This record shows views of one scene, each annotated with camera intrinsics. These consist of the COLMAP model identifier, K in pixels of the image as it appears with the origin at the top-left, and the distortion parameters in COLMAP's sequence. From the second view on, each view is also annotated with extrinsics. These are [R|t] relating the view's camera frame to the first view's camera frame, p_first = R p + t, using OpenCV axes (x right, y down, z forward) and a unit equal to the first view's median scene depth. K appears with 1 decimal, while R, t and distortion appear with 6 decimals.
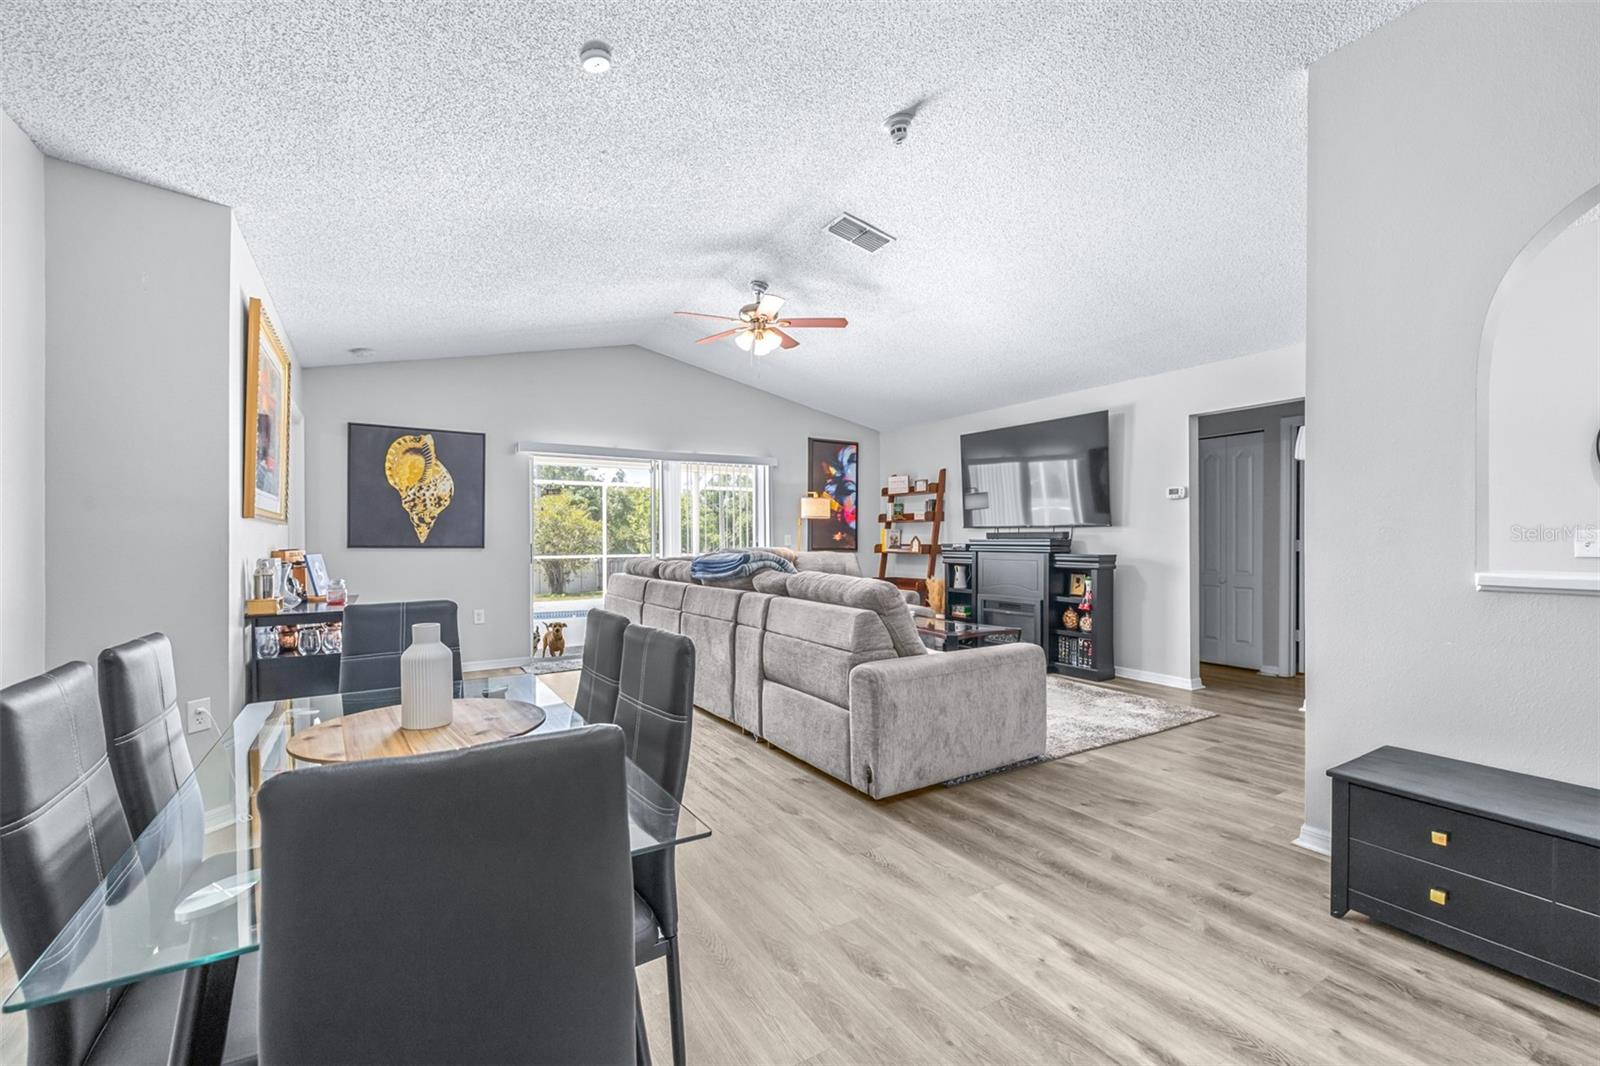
lens RADIAL K [[680.7, 0, 799.3], [0, 680.7, 543.6], [0, 0, 1]] dist [0.001262, 0.000066]
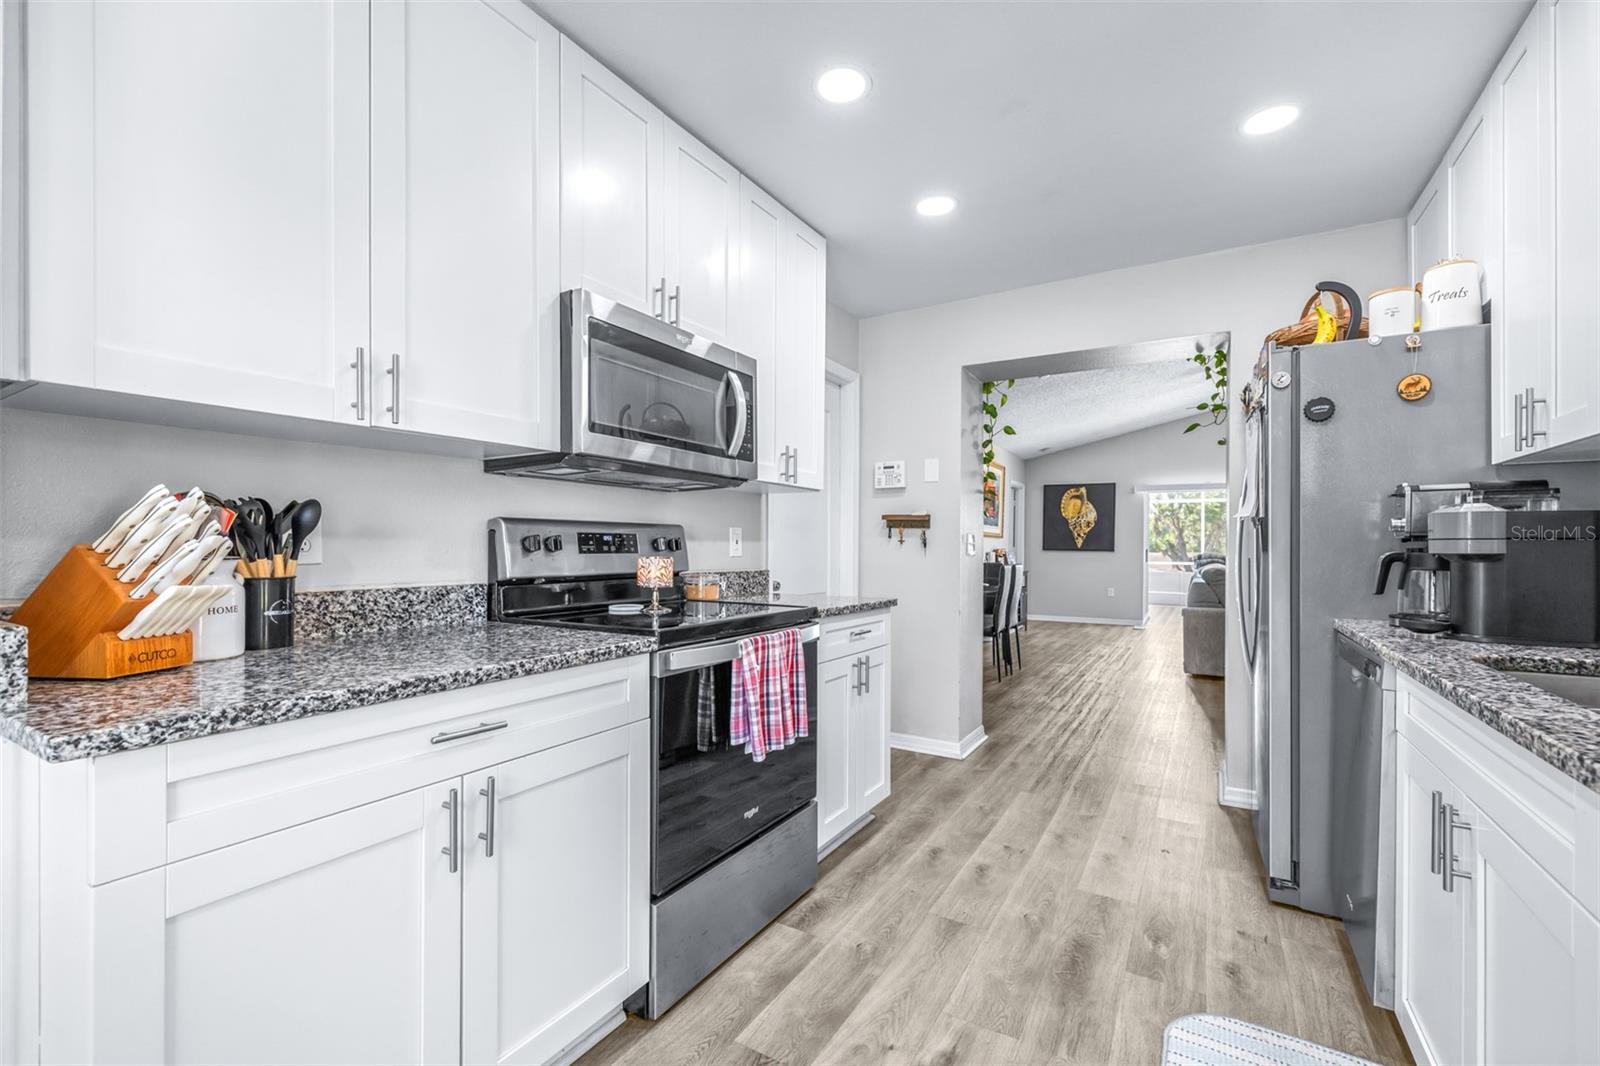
lens RADIAL K [[680.7, 0, 799.3], [0, 680.7, 543.6], [0, 0, 1]] dist [0.001262, 0.000066]
pose [[0.463044, 0.000546, -0.886335, 0.702124], [-0.016749, 0.999827, -0.008135, 0.014670], [0.886177, 0.018612, 0.462973, -0.488211]]
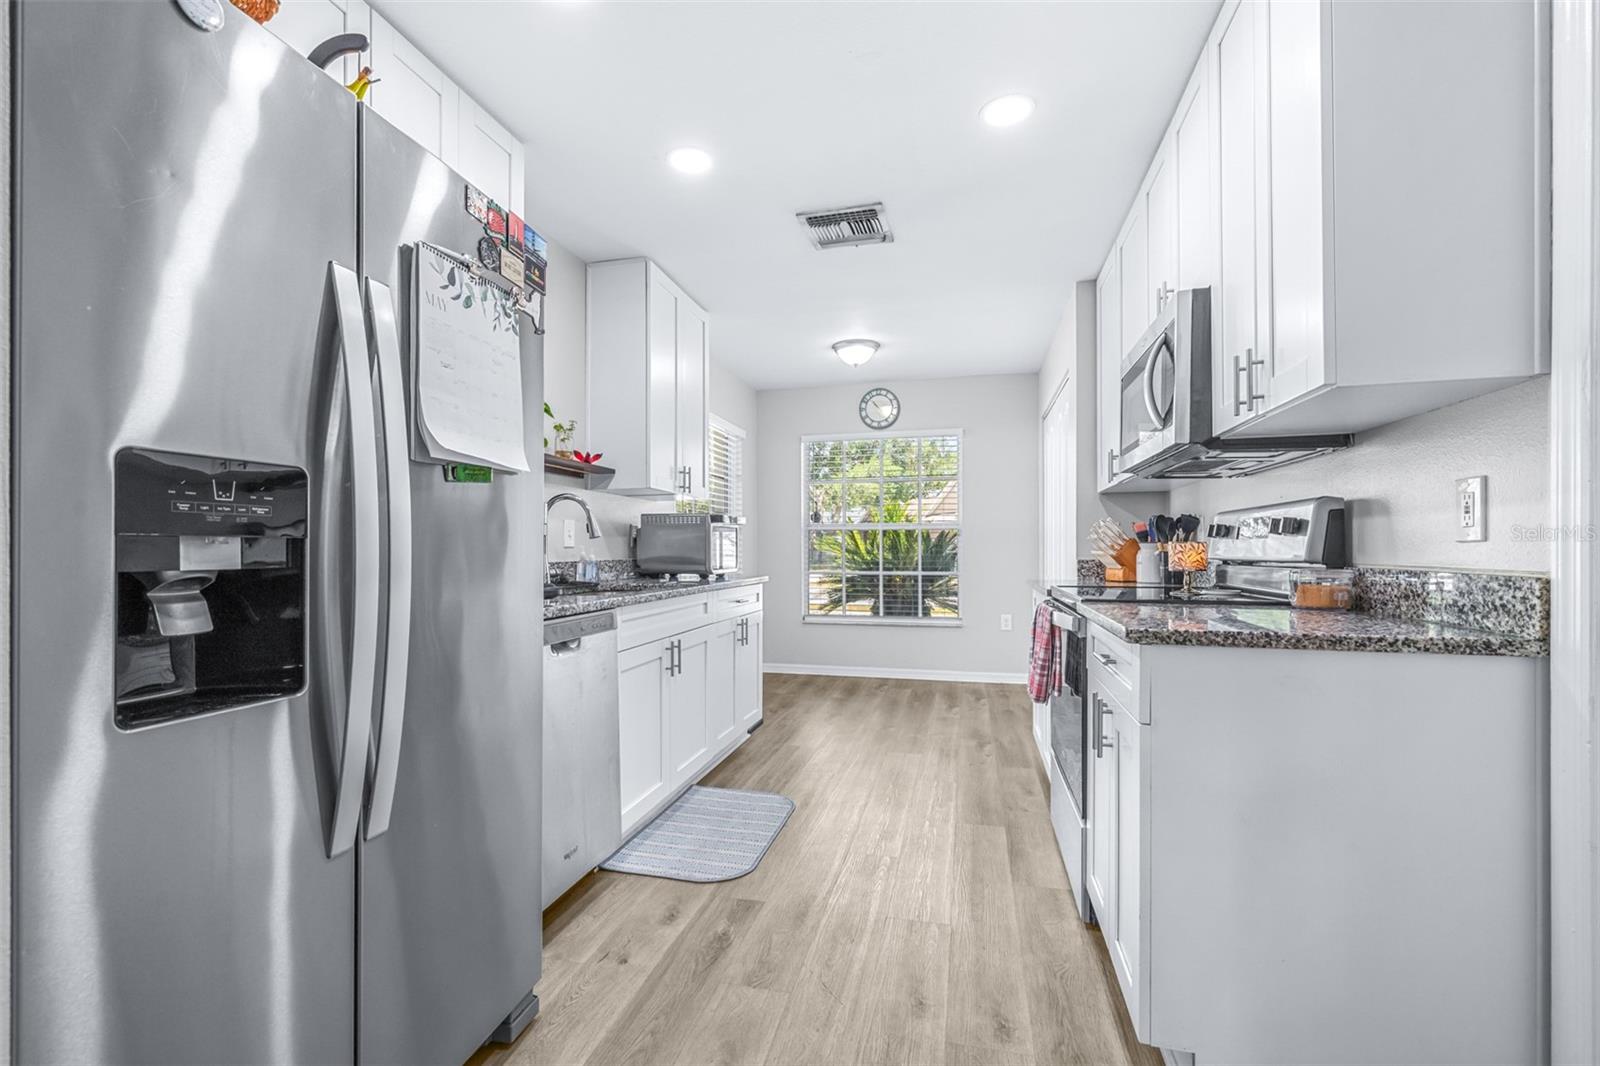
lens RADIAL K [[689.6, 0, 797.8], [0, 689.6, 546.1], [0, 0, 1]] dist [0.000086, -0.000066]
pose [[-0.703110, 0.008716, 0.711028, 0.222824], [0.014125, 0.999899, 0.001710, 0.018860], [-0.710941, 0.011245, -0.703161, 0.033640]]
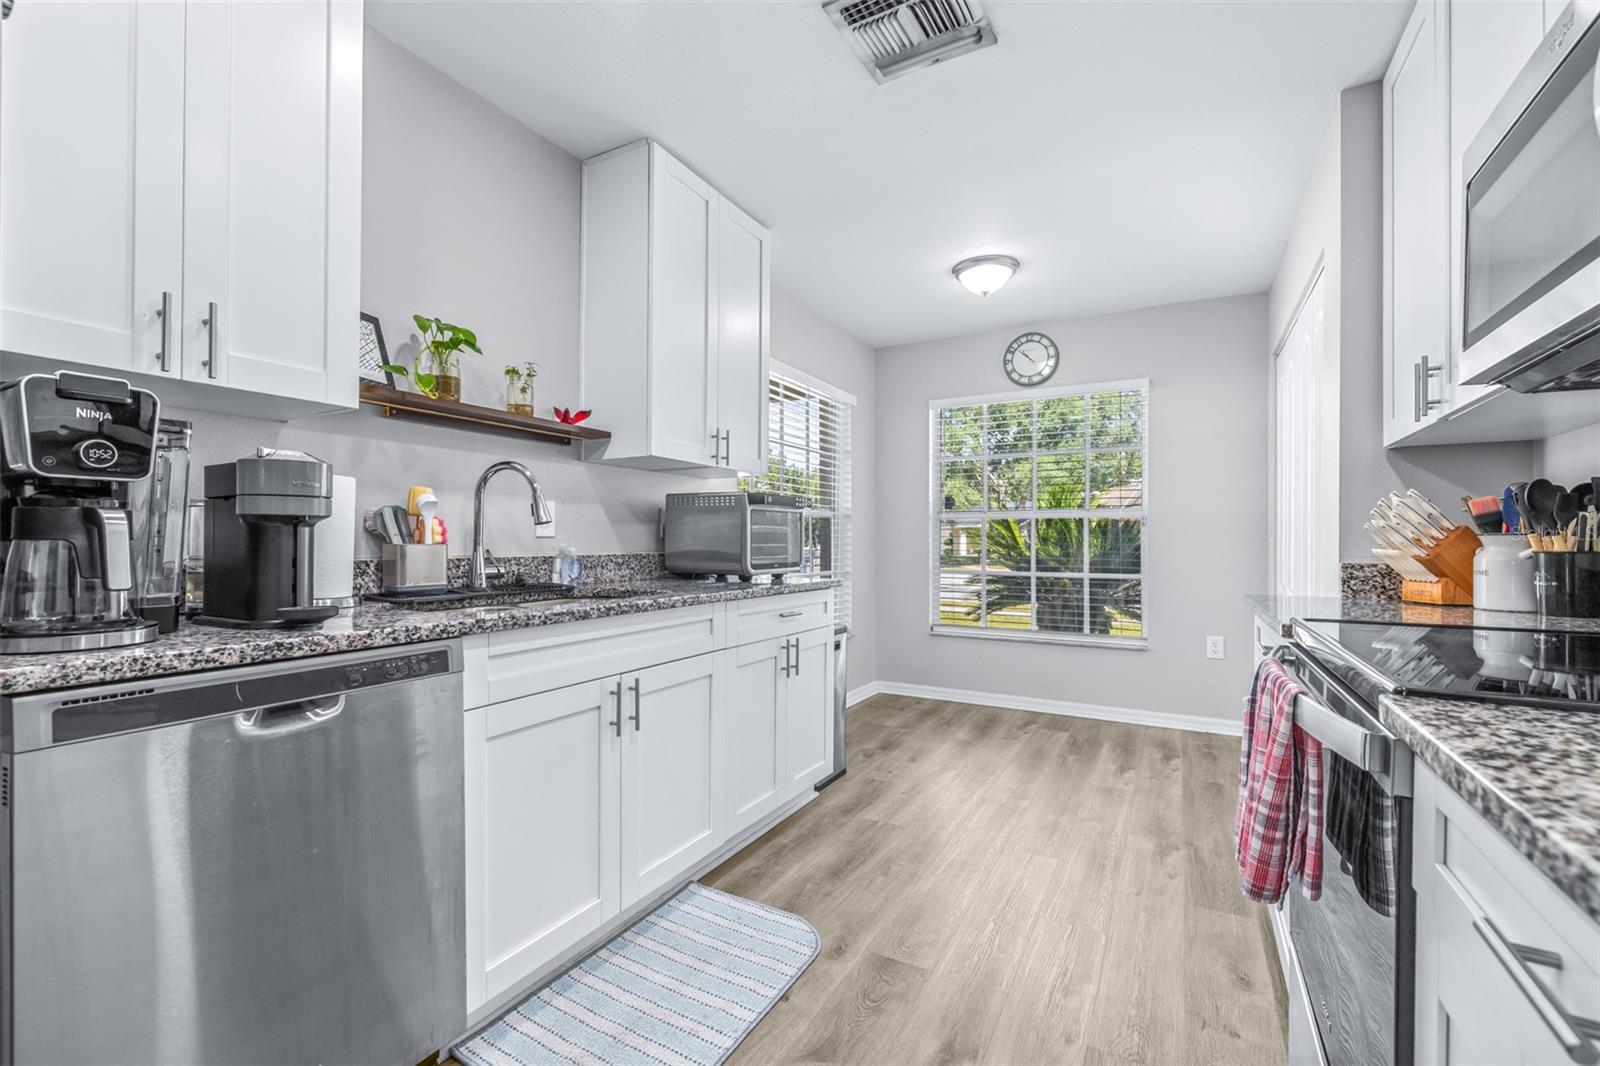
lens RADIAL K [[686.6, 0, 798.9], [0, 686.6, 536.6], [0, 0, 1]] dist [0.001170, -0.000095]
pose [[-0.492459, 0.007321, 0.870305, 0.311752], [0.008328, 0.999958, -0.003700, 0.020580], [-0.870296, 0.005426, -0.492500, -0.151971]]
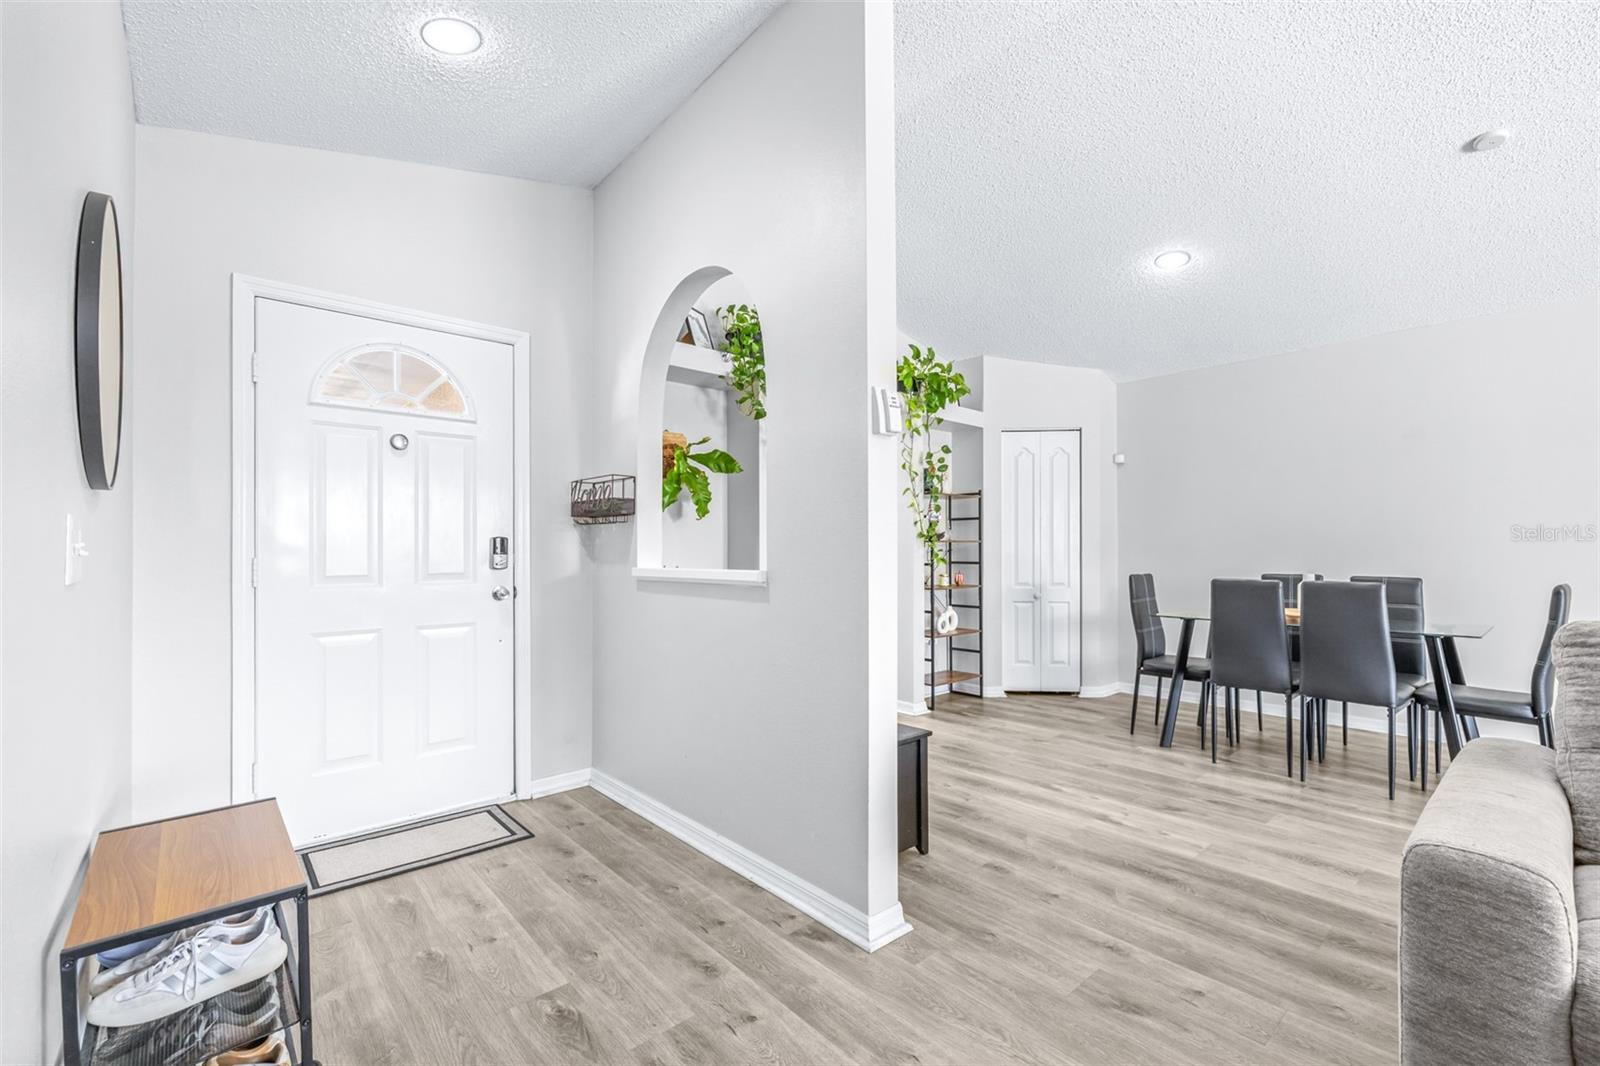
lens RADIAL K [[680.7, 0, 799.3], [0, 680.7, 543.6], [0, 0, 1]] dist [0.001262, 0.000066]
pose [[-0.985437, 0.004107, -0.169993, 0.444396], [0.004227, 0.999991, -0.000344, -0.000632], [0.169990, -0.001058, -0.985445, 0.791031]]
